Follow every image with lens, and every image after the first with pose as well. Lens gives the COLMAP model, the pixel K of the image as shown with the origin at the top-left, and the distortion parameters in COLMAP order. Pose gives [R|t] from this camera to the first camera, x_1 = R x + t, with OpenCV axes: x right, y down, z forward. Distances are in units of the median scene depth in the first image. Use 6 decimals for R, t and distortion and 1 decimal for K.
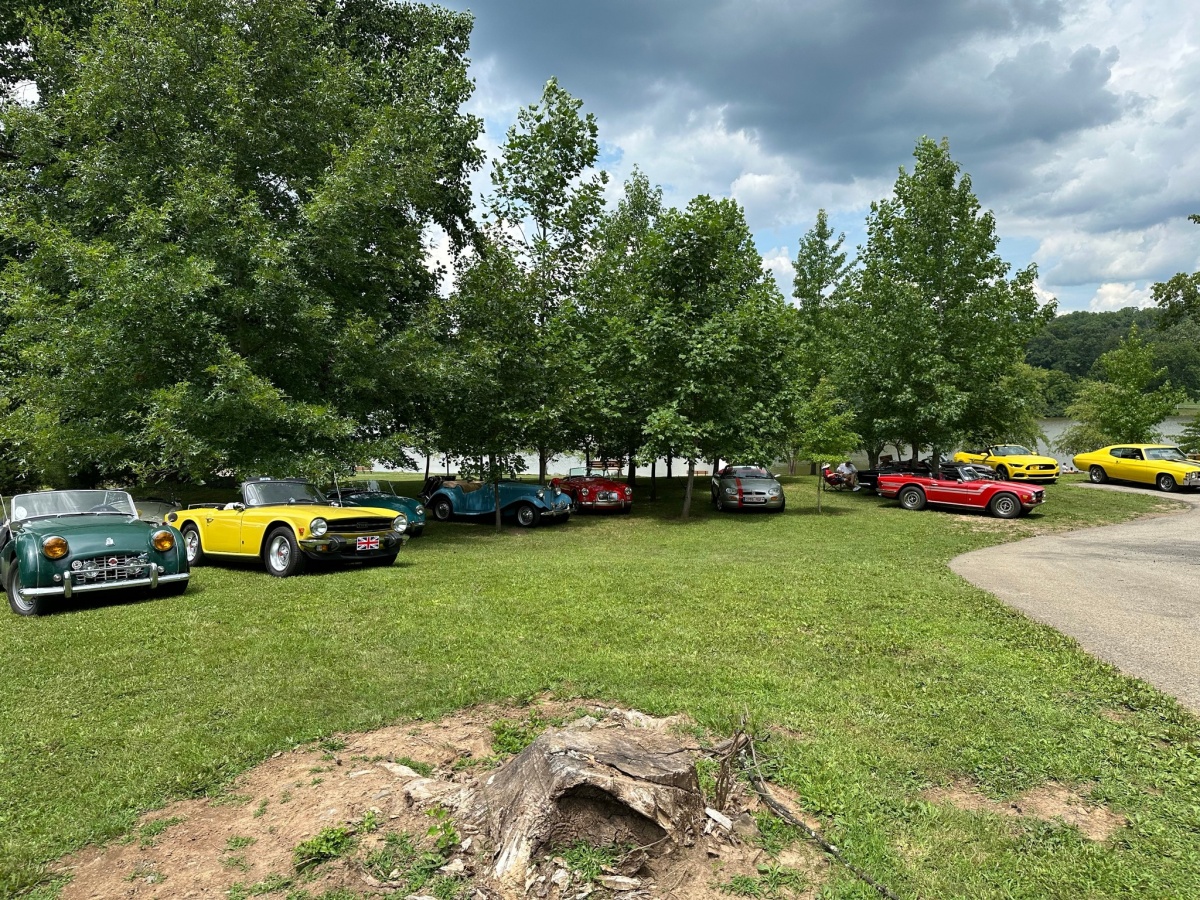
lens RADIAL K [[859.9, 0, 600.0], [0, 859.9, 450.0], [0, 0, 1]] dist [0.076890, -0.083041]
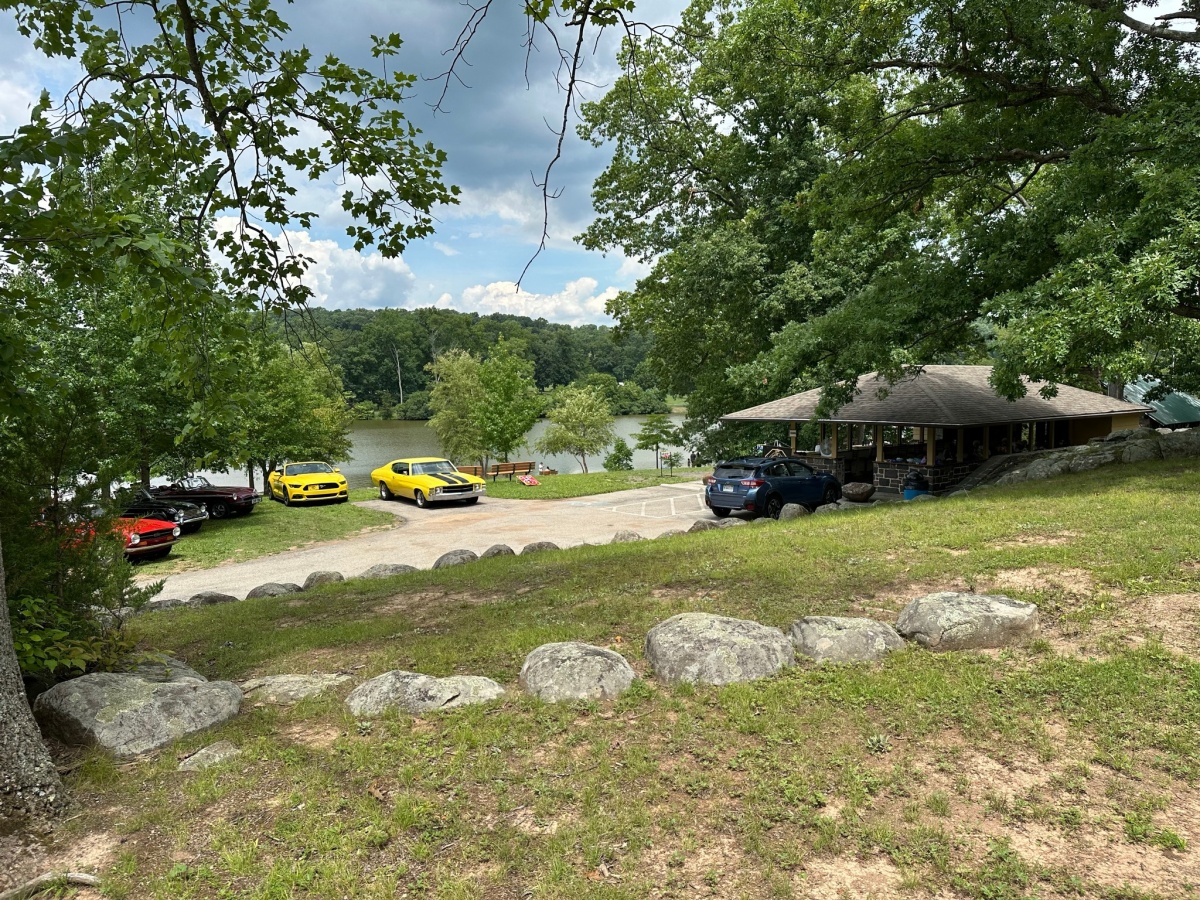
lens RADIAL K [[859.9, 0, 600.0], [0, 859.9, 450.0], [0, 0, 1]] dist [0.076890, -0.083041]
pose [[0.899430, -0.037391, 0.435462, 0.463584], [0.038734, 0.999233, 0.005795, -0.016424], [-0.435345, 0.011655, 0.900188, 0.045843]]
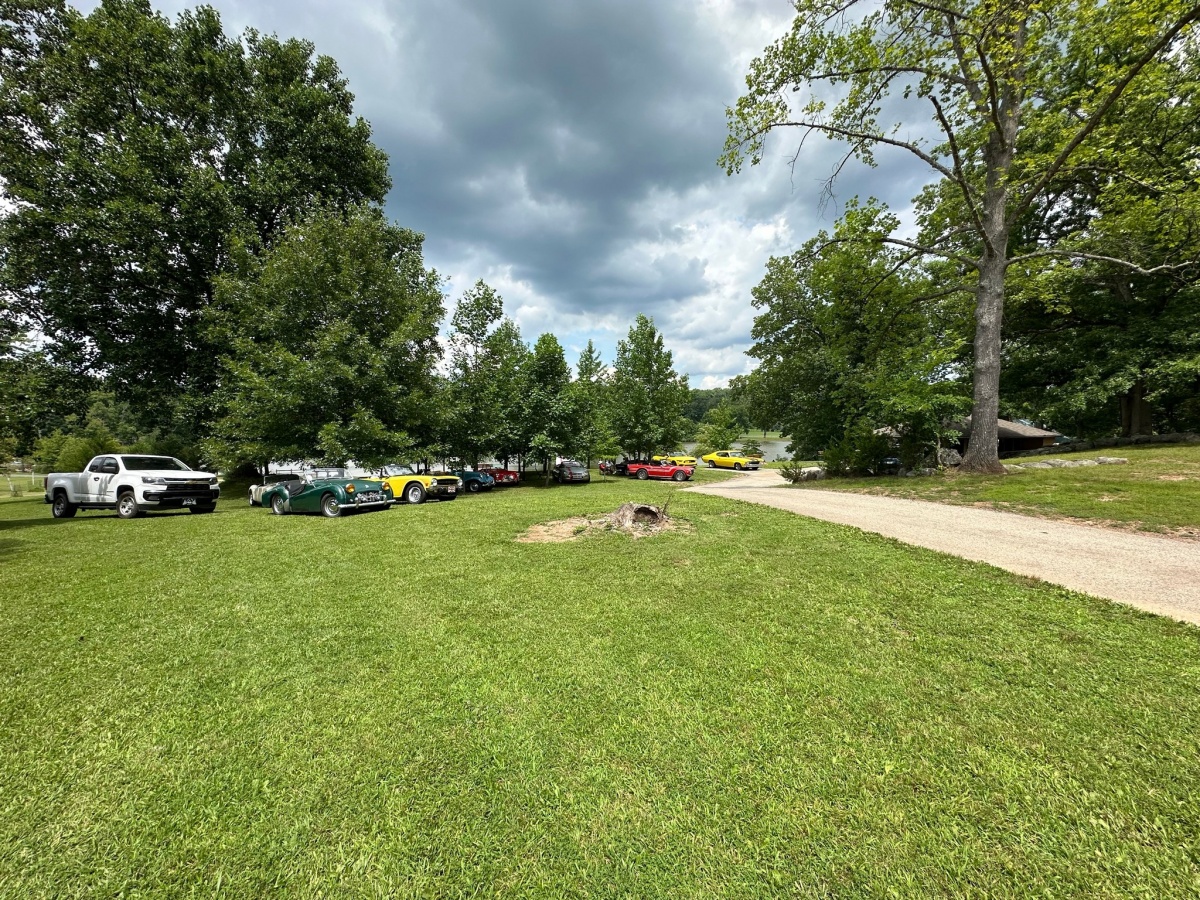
lens RADIAL K [[493.5, 0, 600.0], [0, 493.5, 450.0], [0, 0, 1]] dist [0.000705, 0.000058]
pose [[0.952770, -0.011711, 0.303468, -0.128449], [0.019111, 0.999588, -0.021425, 0.016237], [-0.303092, 0.026212, 0.952601, -0.181637]]
